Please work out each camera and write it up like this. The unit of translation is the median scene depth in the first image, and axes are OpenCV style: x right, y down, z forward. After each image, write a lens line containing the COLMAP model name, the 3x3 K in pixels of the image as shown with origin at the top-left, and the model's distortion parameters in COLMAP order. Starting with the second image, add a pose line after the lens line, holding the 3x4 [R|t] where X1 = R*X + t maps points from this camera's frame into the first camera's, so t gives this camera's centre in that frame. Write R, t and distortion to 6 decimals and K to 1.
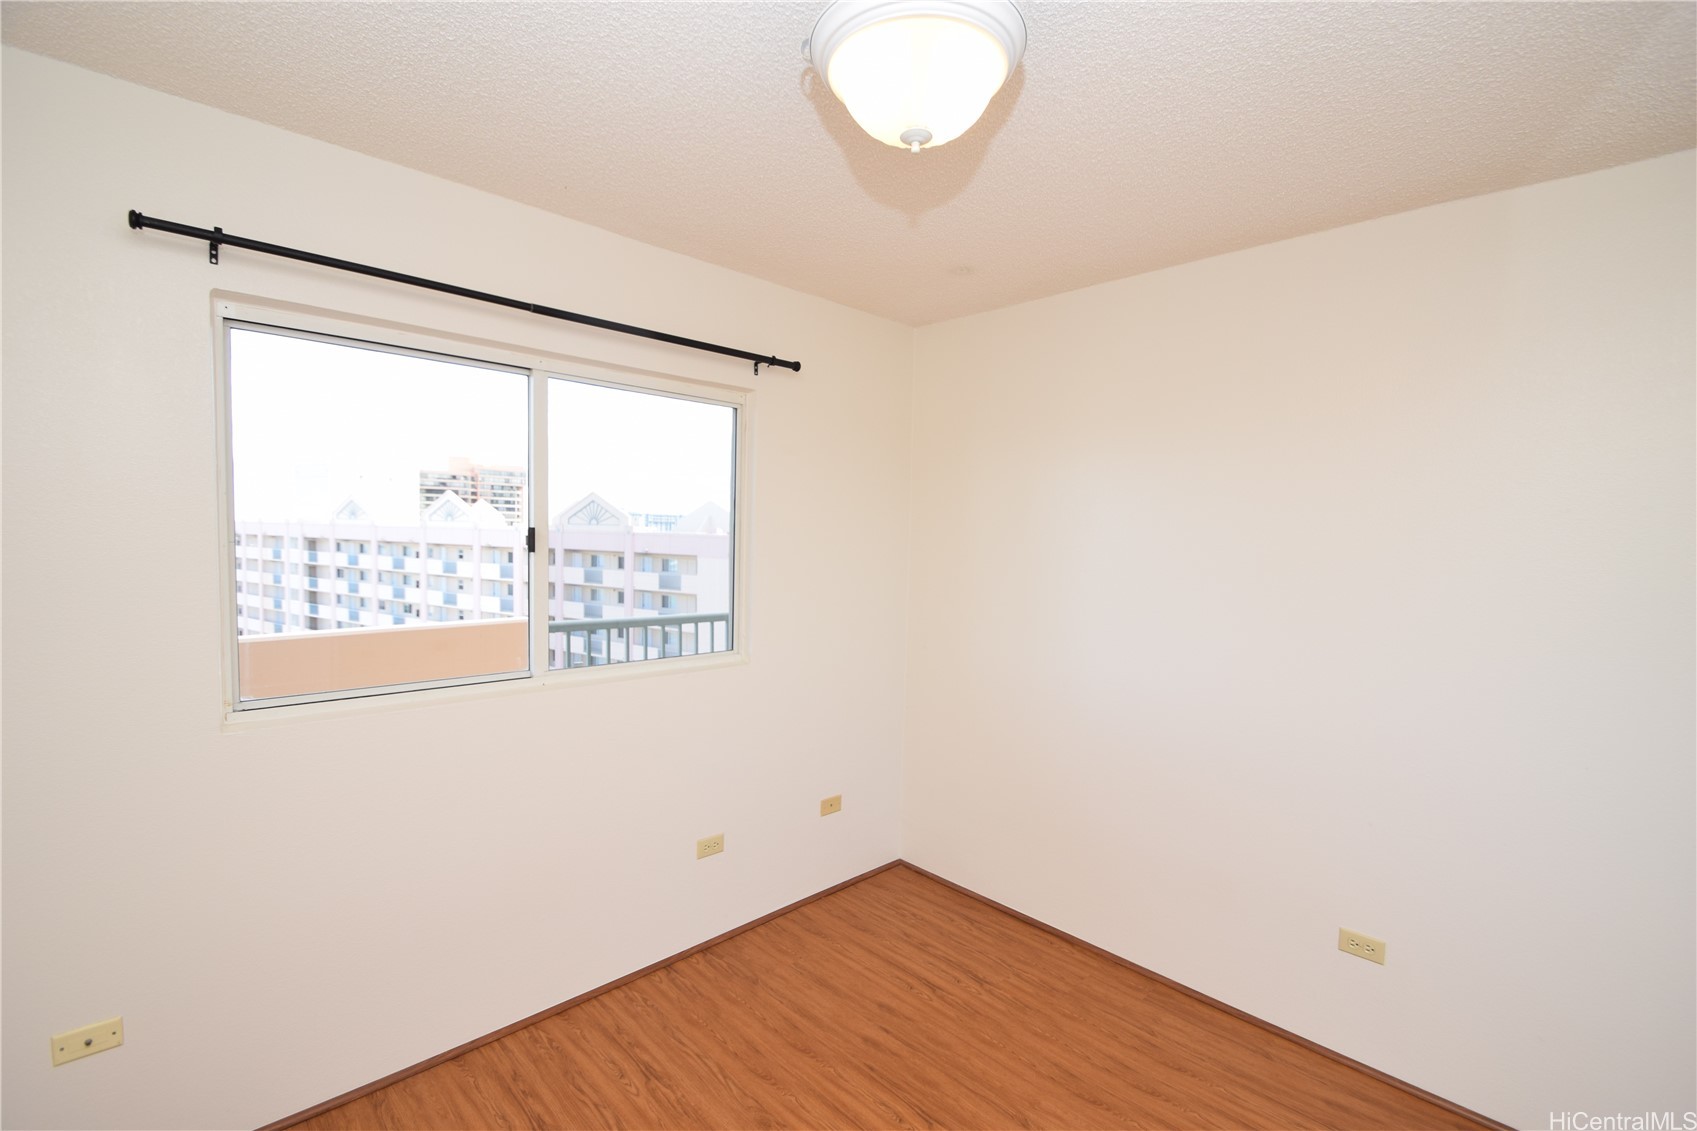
lens RADIAL K [[742.2, 0, 854.7], [0, 742.2, 578.7], [0, 0, 1]] dist [0.013762, -0.018684]
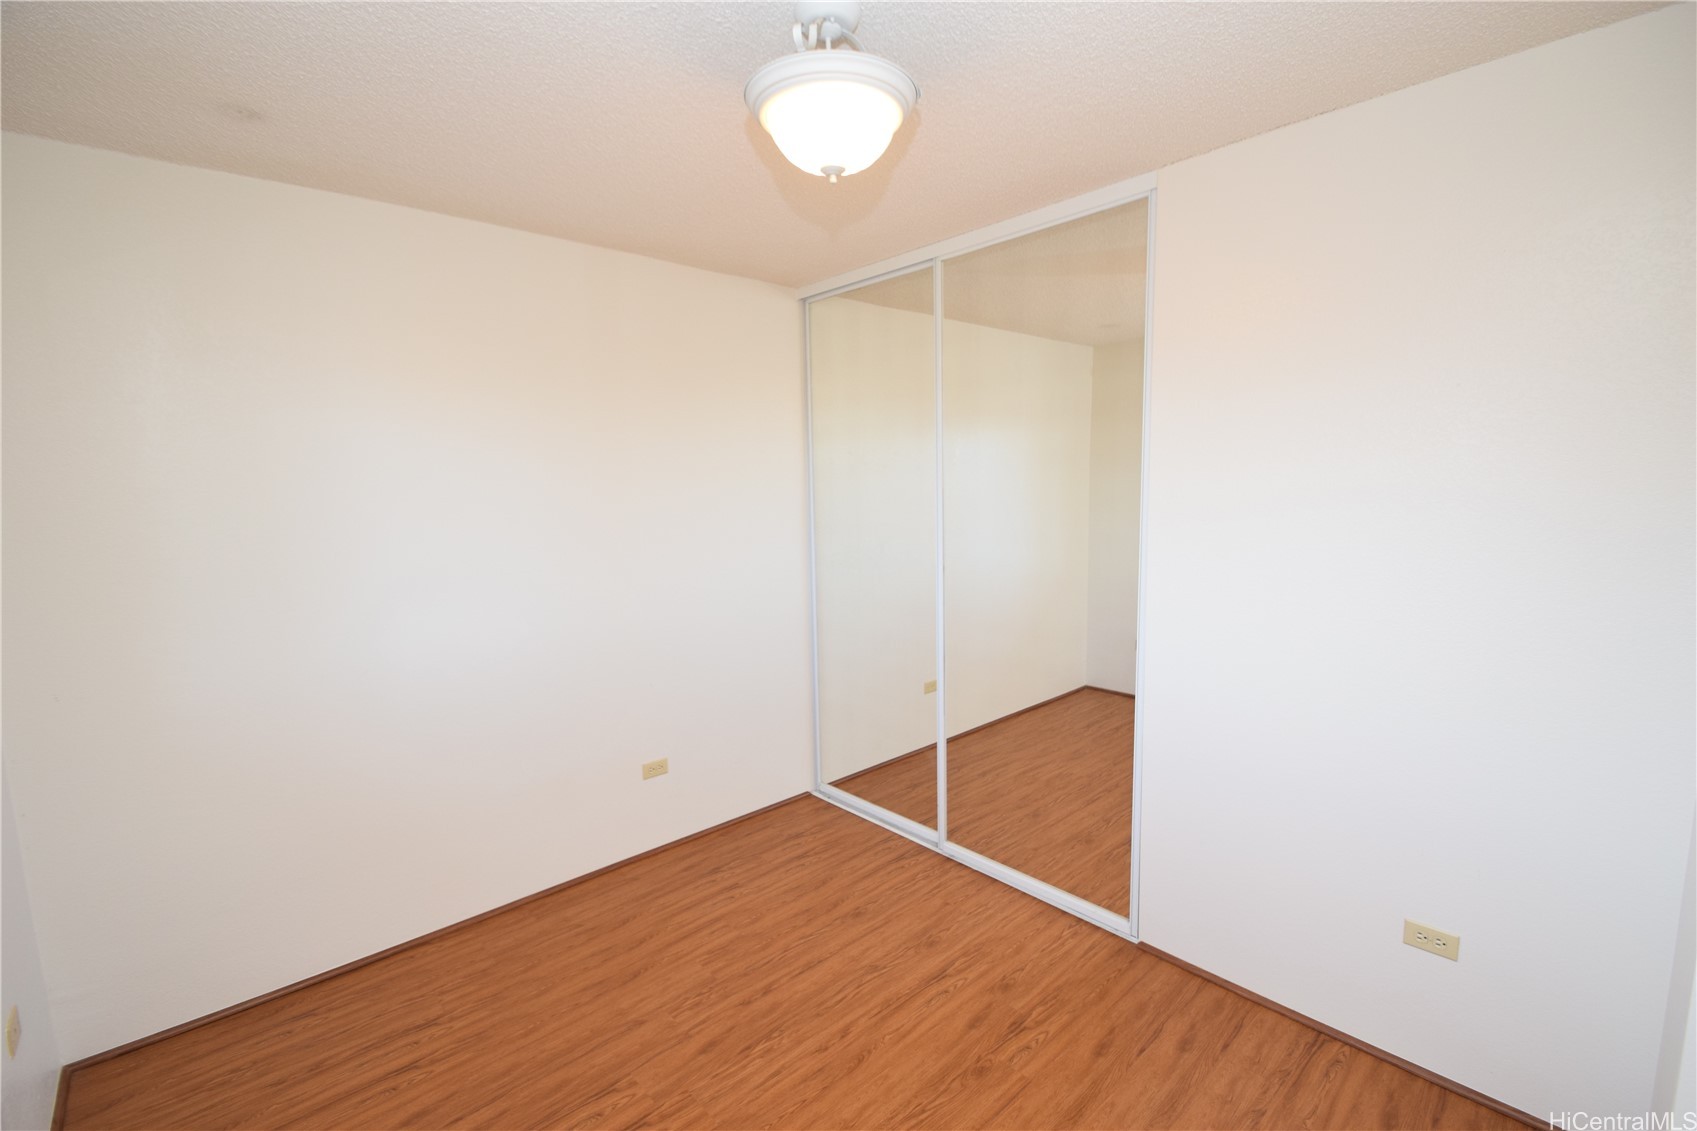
lens RADIAL K [[742.2, 0, 854.7], [0, 742.2, 578.7], [0, 0, 1]] dist [0.013762, -0.018684]
pose [[0.028345, -0.153584, 0.987729, -0.630170], [0.083350, 0.985048, 0.150775, -0.054005], [-0.996117, 0.078053, 0.040722, 0.478727]]
